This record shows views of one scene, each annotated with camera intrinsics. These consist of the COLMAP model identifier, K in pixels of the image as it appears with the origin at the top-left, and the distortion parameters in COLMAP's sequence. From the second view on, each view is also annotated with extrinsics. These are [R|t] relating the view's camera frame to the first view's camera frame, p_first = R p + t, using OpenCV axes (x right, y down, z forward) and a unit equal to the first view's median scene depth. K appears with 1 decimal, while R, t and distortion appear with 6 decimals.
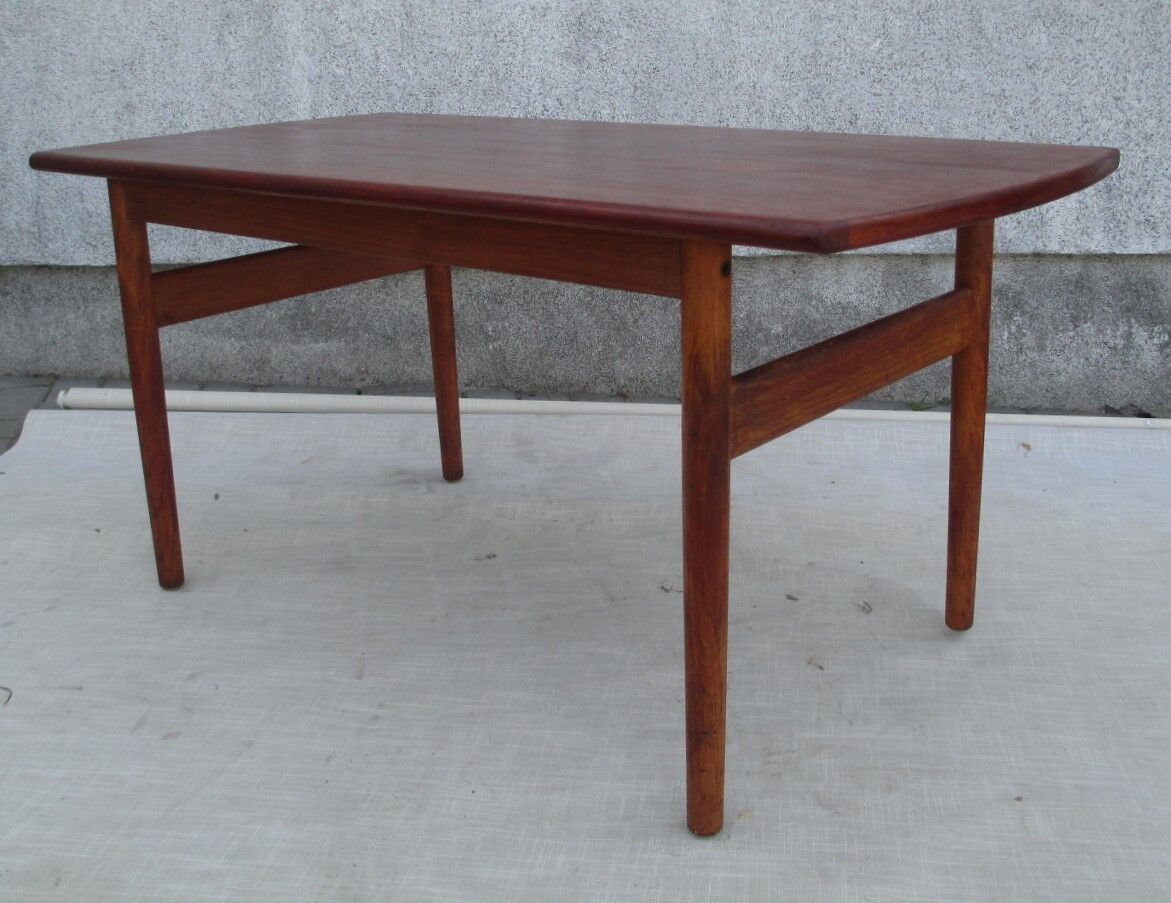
lens RADIAL K [[1336.4, 0, 619.6], [0, 1336.4, 333.6], [0, 0, 1]] dist [-0.042742, 0.000000]
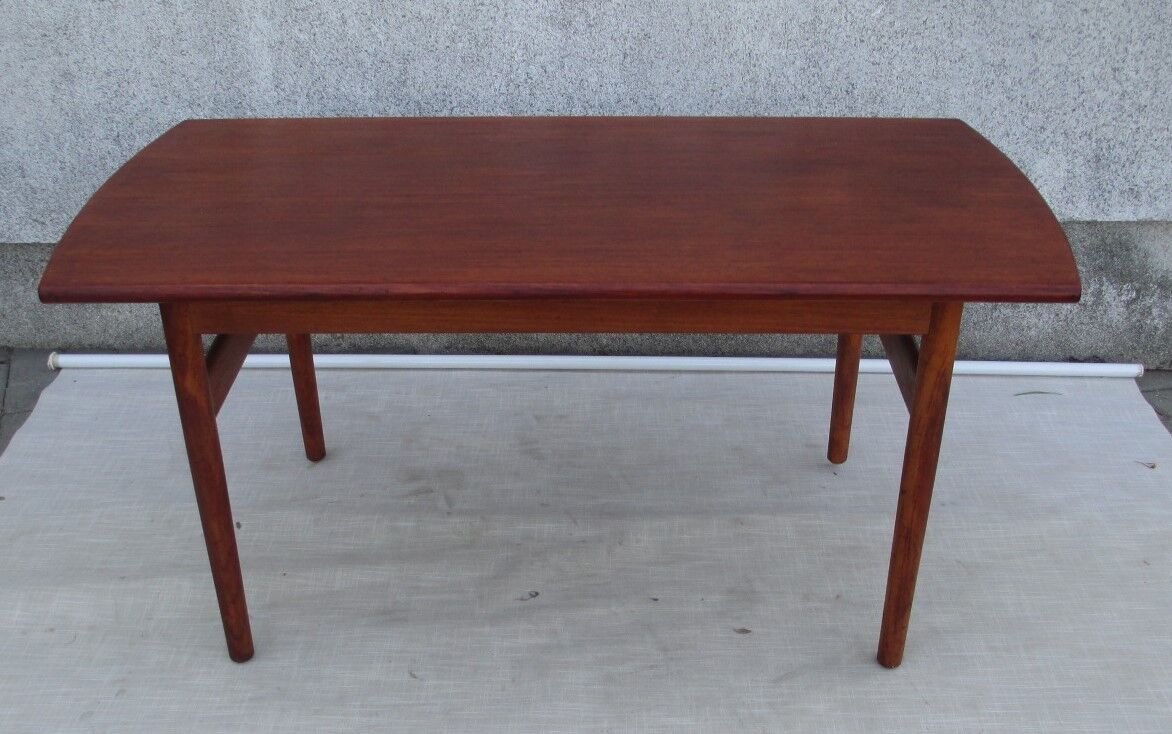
lens RADIAL K [[1350.2, 0, 603.4], [0, 1350.2, 437.8], [0, 0, 1]] dist [-0.039708, 0.000000]
pose [[0.994148, -0.042281, 0.099413, -0.111728], [0.013140, 0.960723, 0.277199, -0.191760], [-0.107228, -0.274271, 0.955656, 0.015261]]
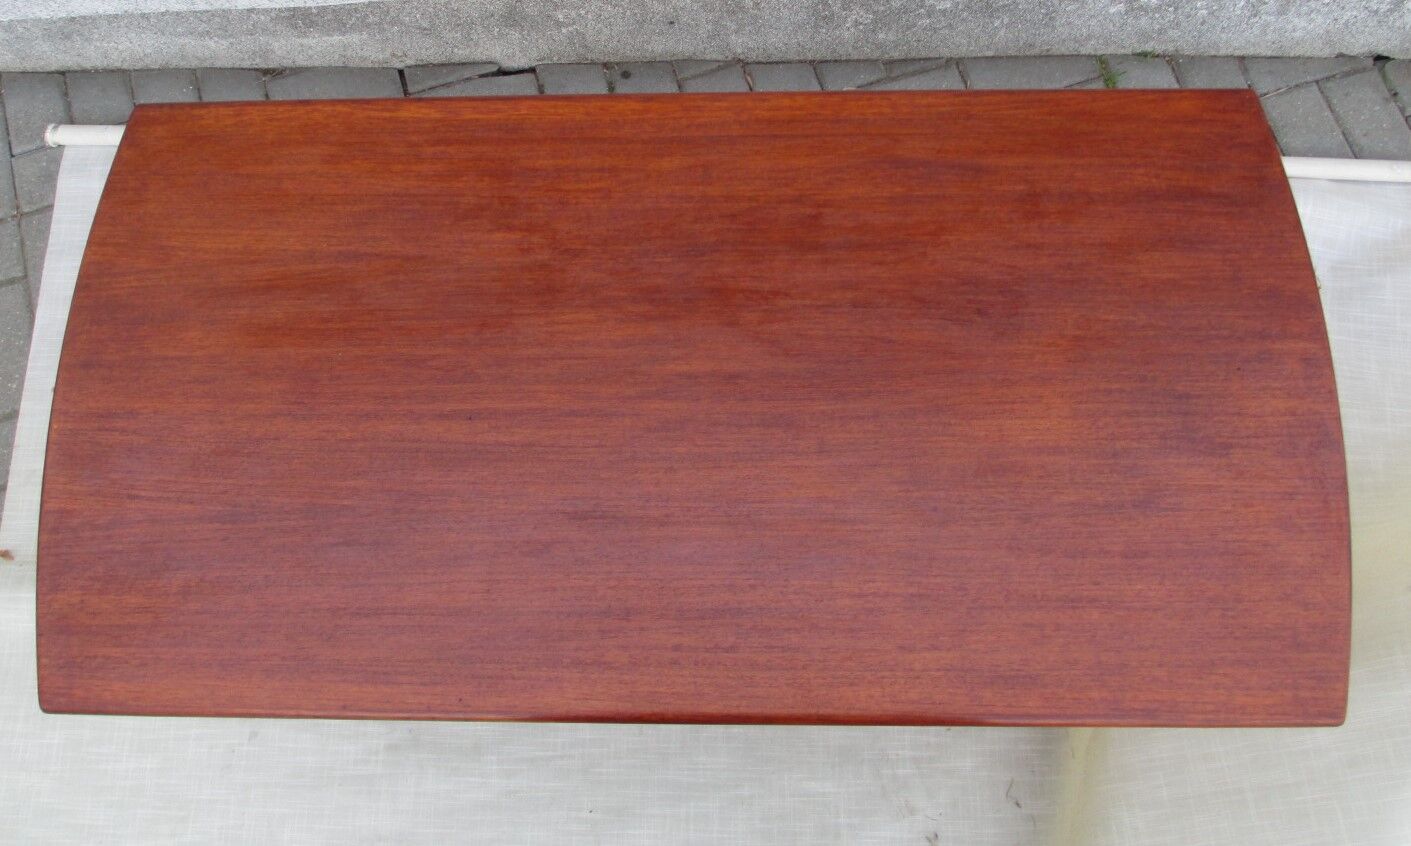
lens RADIAL K [[1362.0, 0, 694.0], [0, 1362.0, 244.2], [0, 0, 1]] dist [-0.032792, 0.000000]
pose [[0.994149, -0.107423, 0.011350, -0.049266], [0.052247, 0.570145, 0.819881, -0.603316], [-0.094546, -0.814491, 0.572421, 0.495024]]
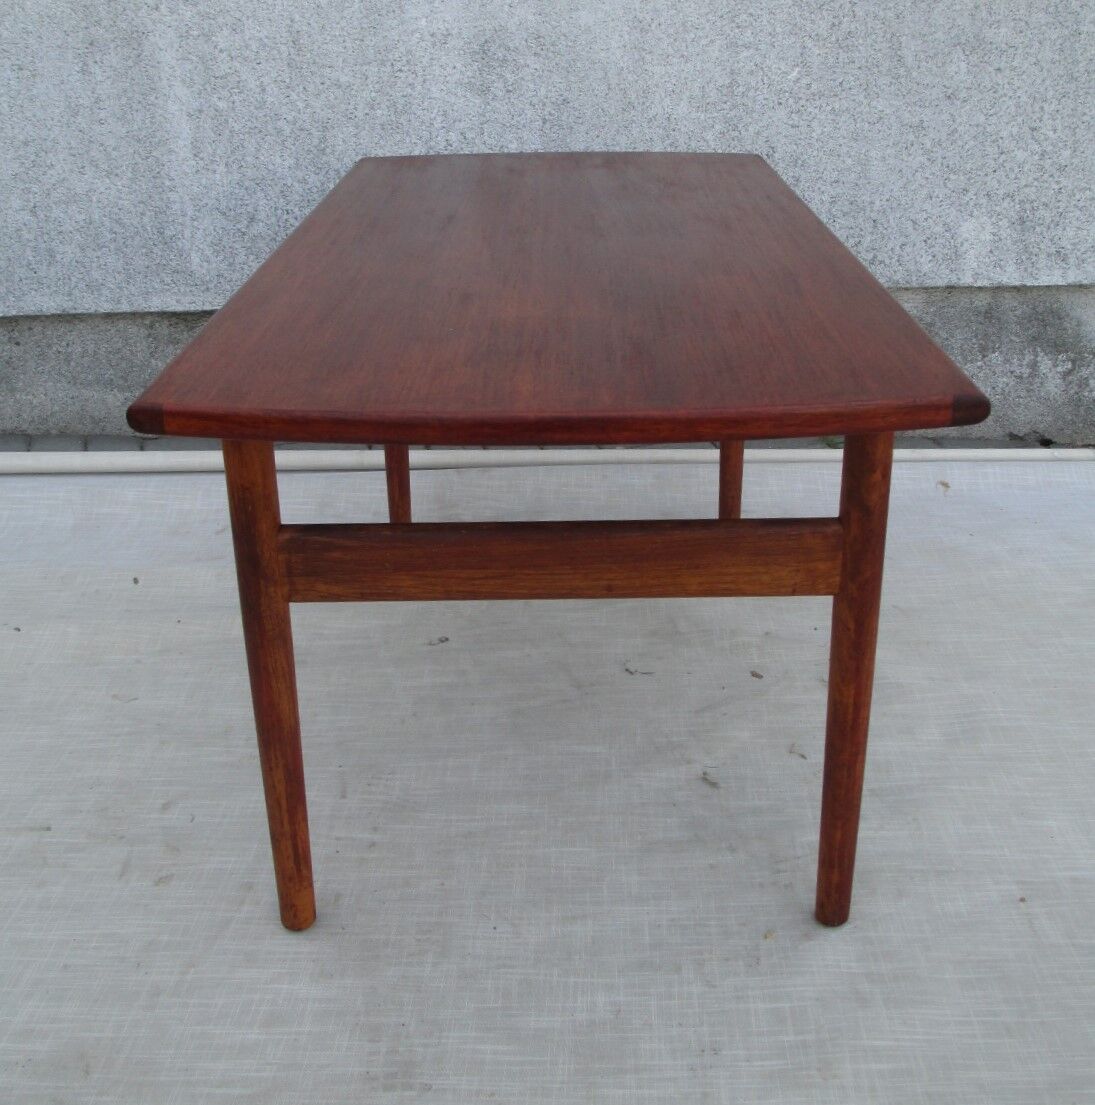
lens RADIAL K [[1337.3, 0, 587.4], [0, 1337.3, 467.5], [0, 0, 1]] dist [-0.031118, 0.000000]
pose [[0.992721, -0.040344, 0.113480, -0.076487], [0.024274, 0.989913, 0.139582, -0.073219], [-0.117966, -0.135811, 0.983687, 0.030631]]
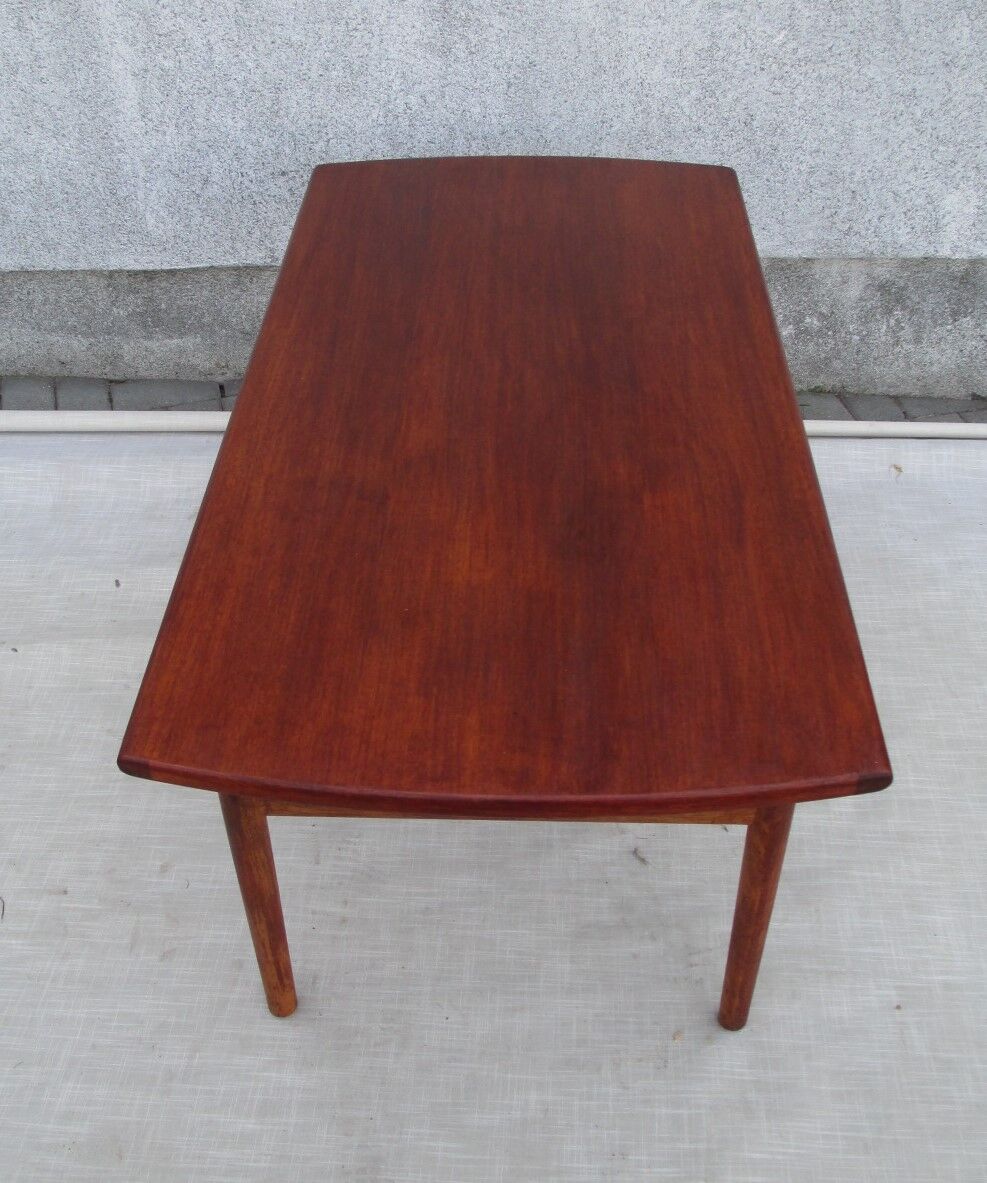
lens RADIAL K [[1346.3, 0, 508.3], [0, 1346.3, 580.2], [0, 0, 1]] dist [-0.030276, 0.000000]
pose [[0.996909, -0.046144, 0.063581, -0.061893], [0.012915, 0.894573, 0.446736, -0.293130], [-0.077492, -0.444534, 0.892404, 0.054940]]
